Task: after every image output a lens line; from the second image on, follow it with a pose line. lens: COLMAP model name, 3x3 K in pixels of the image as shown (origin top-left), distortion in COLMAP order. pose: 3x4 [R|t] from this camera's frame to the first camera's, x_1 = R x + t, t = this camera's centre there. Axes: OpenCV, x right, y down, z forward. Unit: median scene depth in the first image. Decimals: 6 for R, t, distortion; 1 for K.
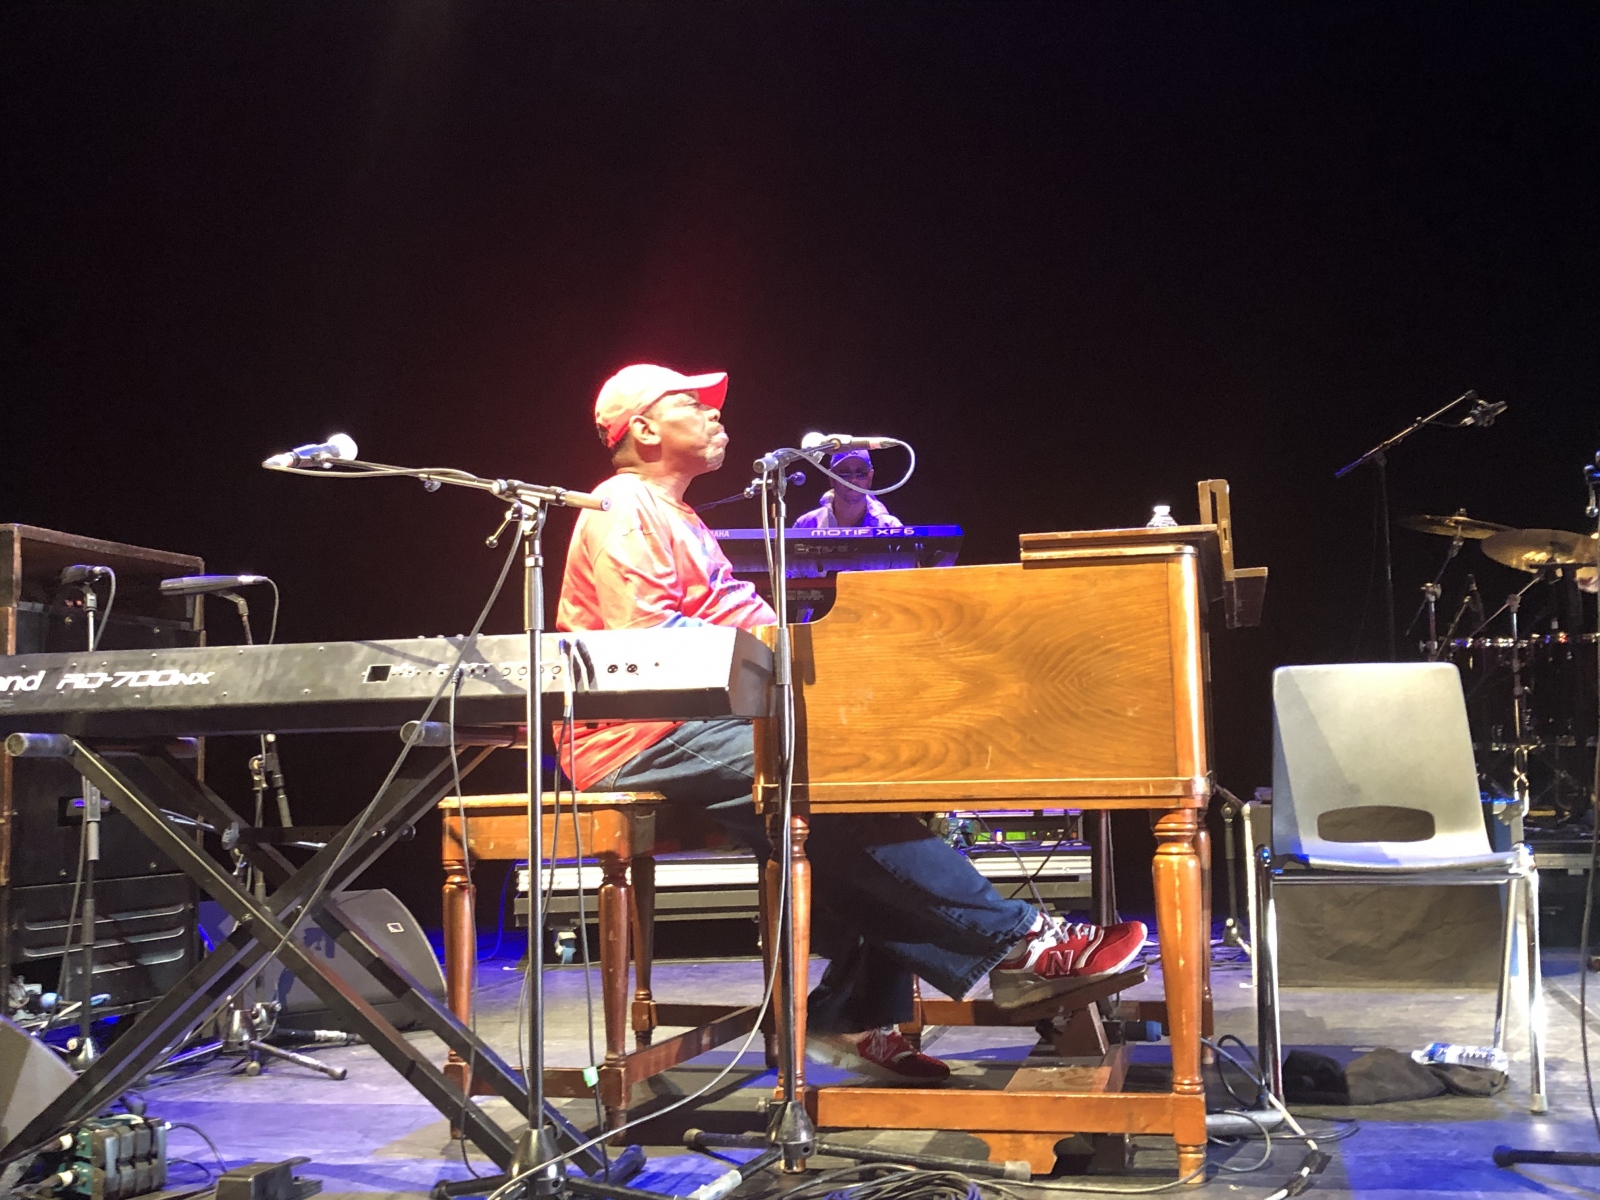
lens RADIAL K [[1861.5, 0, 800.0], [0, 1861.5, 600.0], [0, 0, 1]] dist [0.164918, -0.575162]
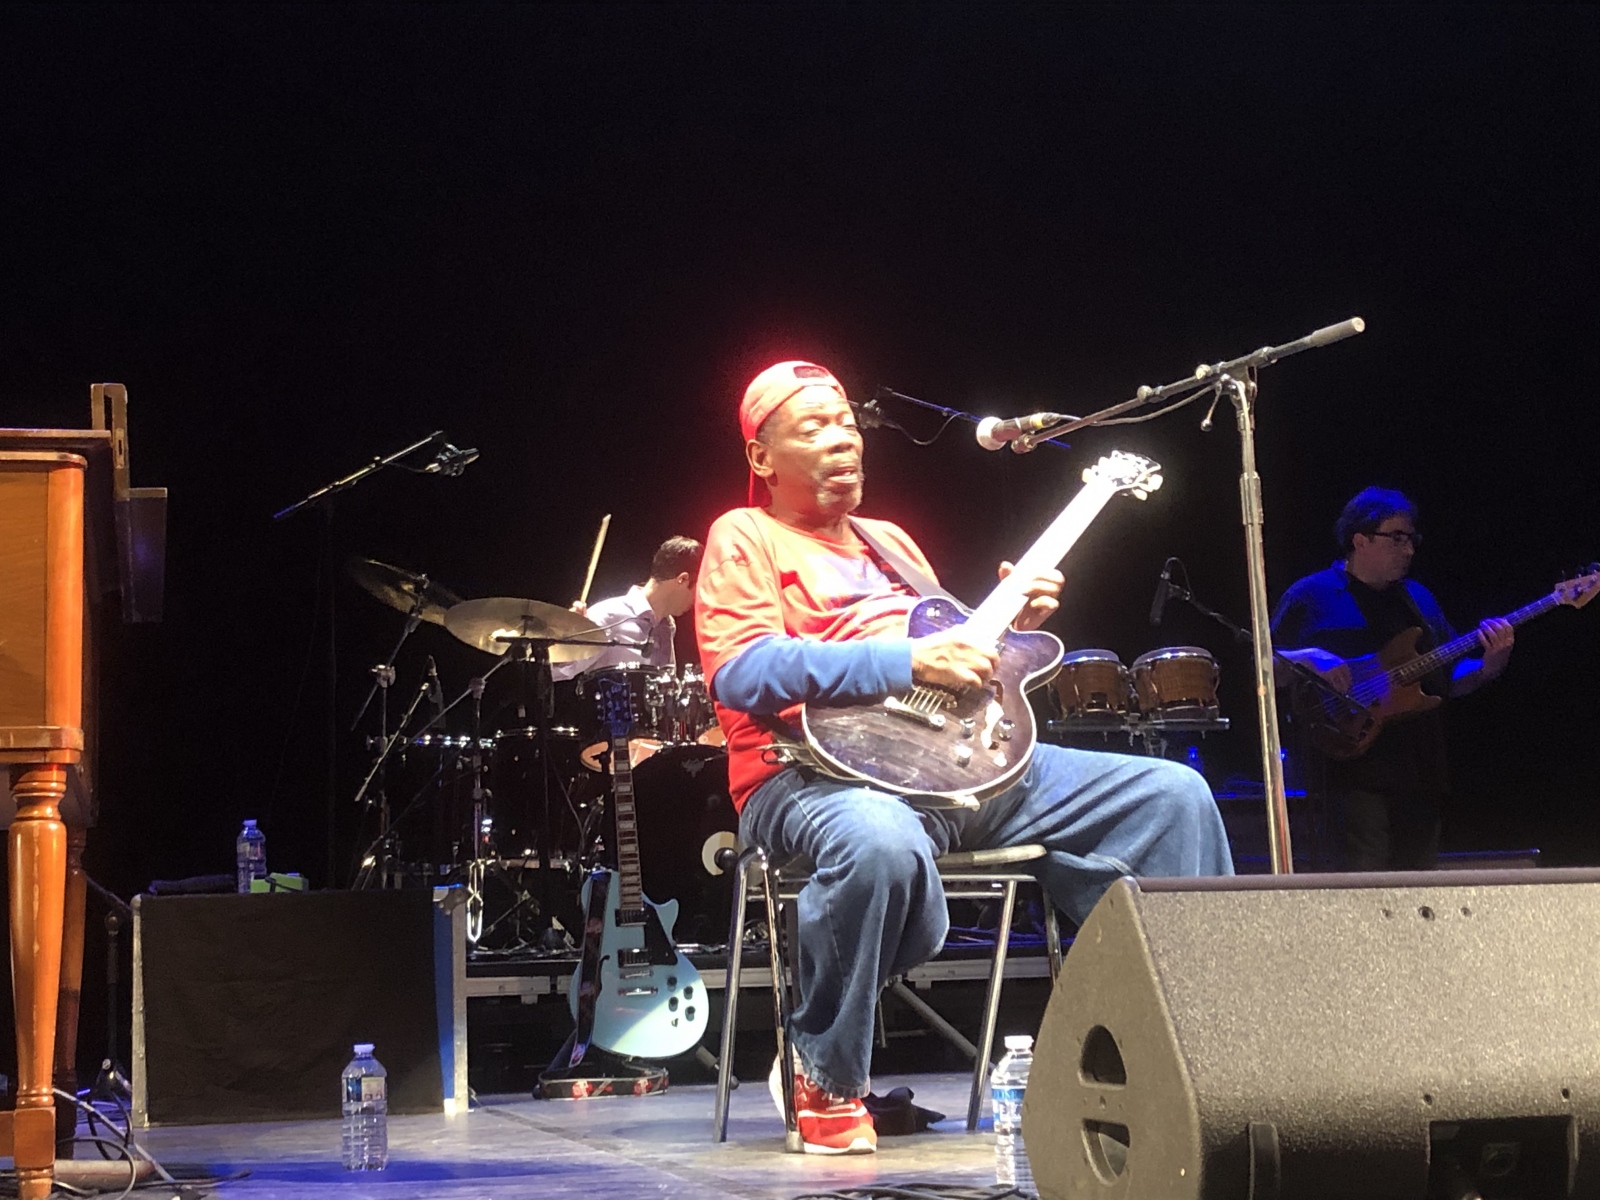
lens RADIAL K [[2541.3, 0, 773.2], [0, 2541.3, 555.1], [0, 0, 1]] dist [0.221448, -0.888829]
pose [[0.893395, 0.068174, 0.444069, -0.022165], [-0.027980, 0.994944, -0.096452, 0.115244], [-0.448399, 0.073744, 0.890786, -0.163465]]
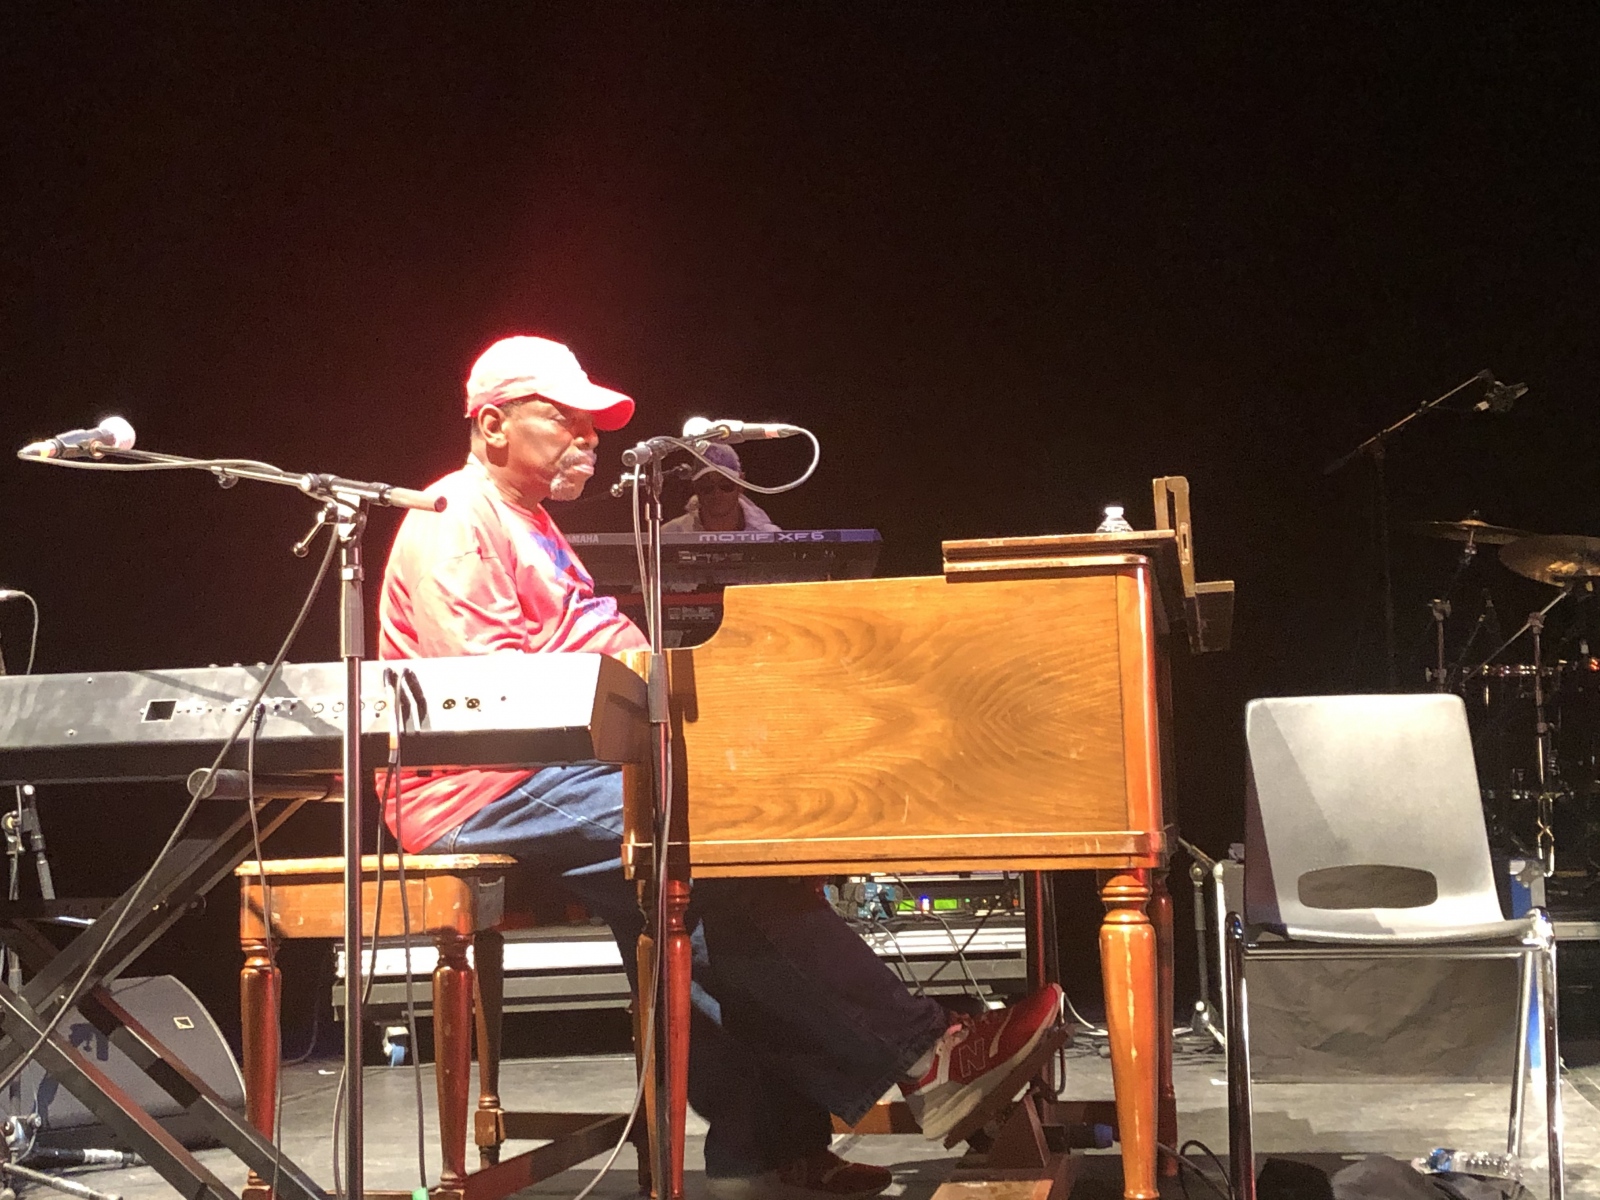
lens RADIAL K [[2270.8, 0, 800.0], [0, 2270.8, 600.0], [0, 0, 1]] dist [0.159111, -0.546832]
pose [[0.998826, -0.000237, 0.048435, 0.004960], [0.000640, 0.999965, -0.008313, -0.000478], [-0.048432, 0.008334, 0.998792, -0.011234]]
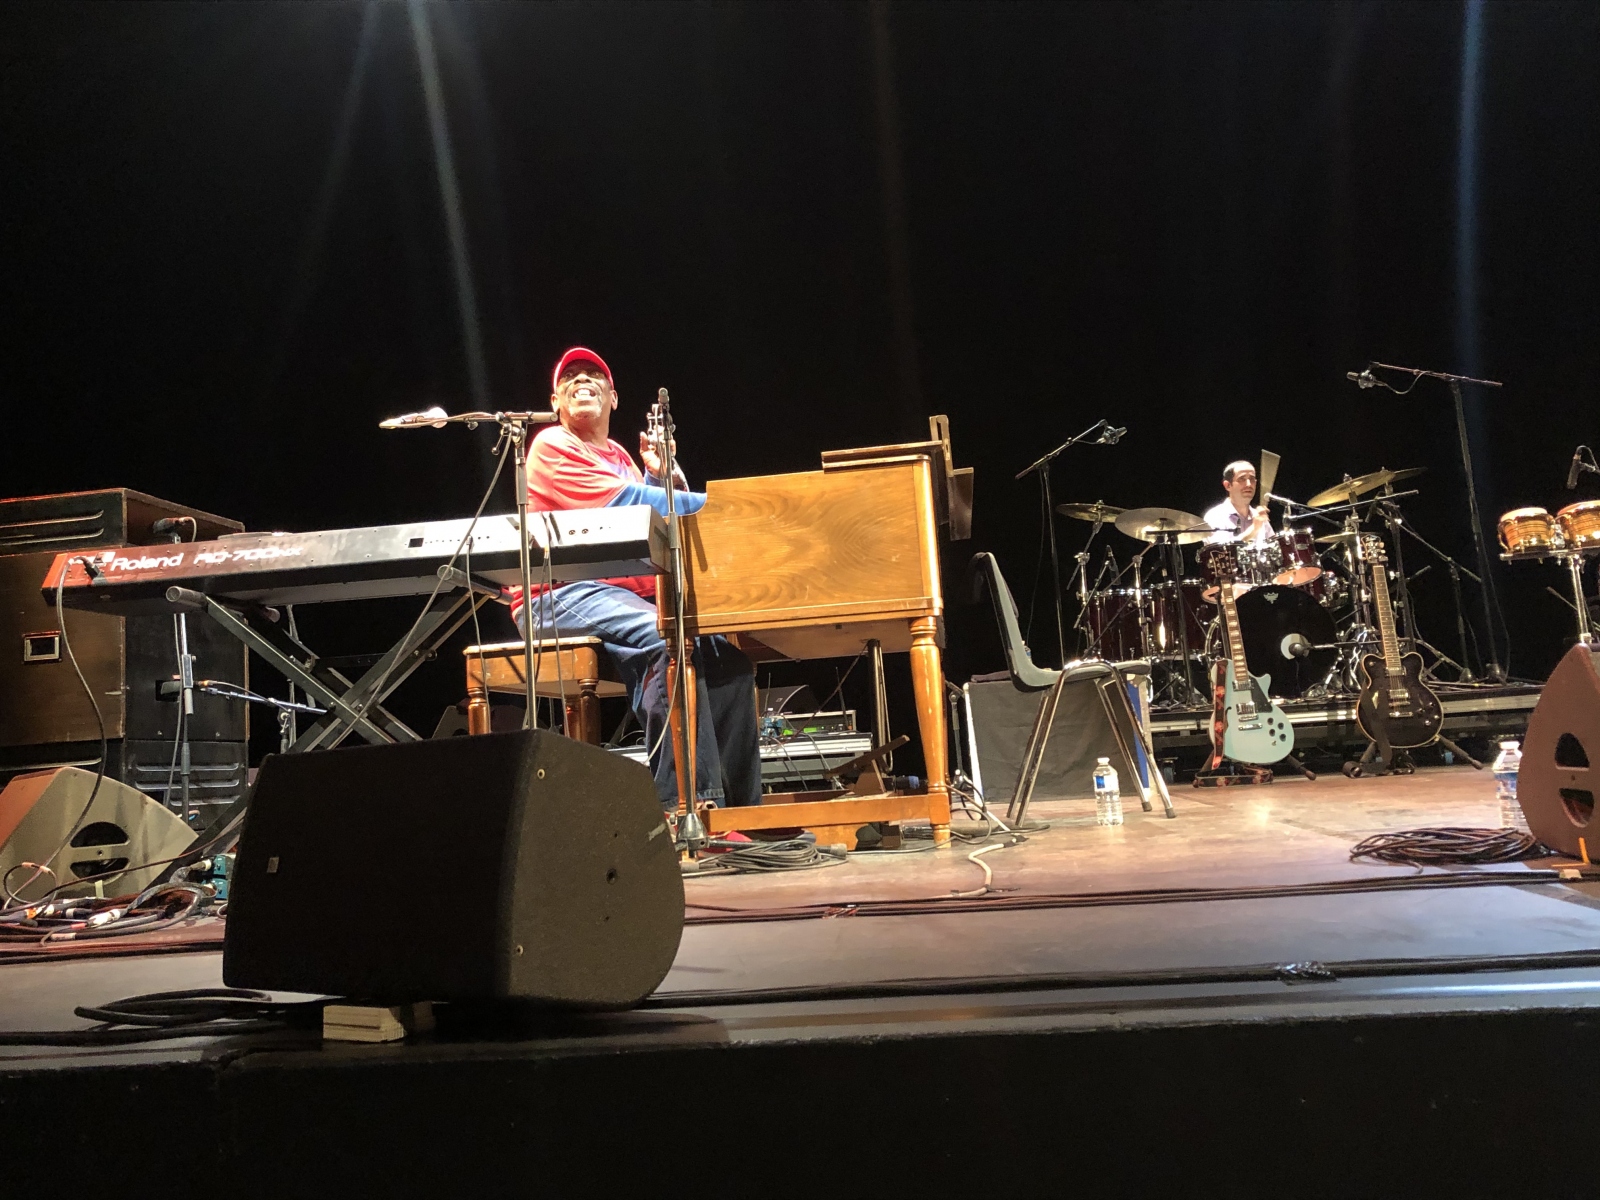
lens RADIAL K [[1410.2, 0, 784.4], [0, 1410.2, 573.3], [0, 0, 1]] dist [0.111959, -0.206229]
pose [[0.993422, -0.029376, 0.110682, -0.049161], [0.034239, 0.998518, -0.042292, 0.116178], [-0.109275, 0.045803, 0.992956, -0.184296]]
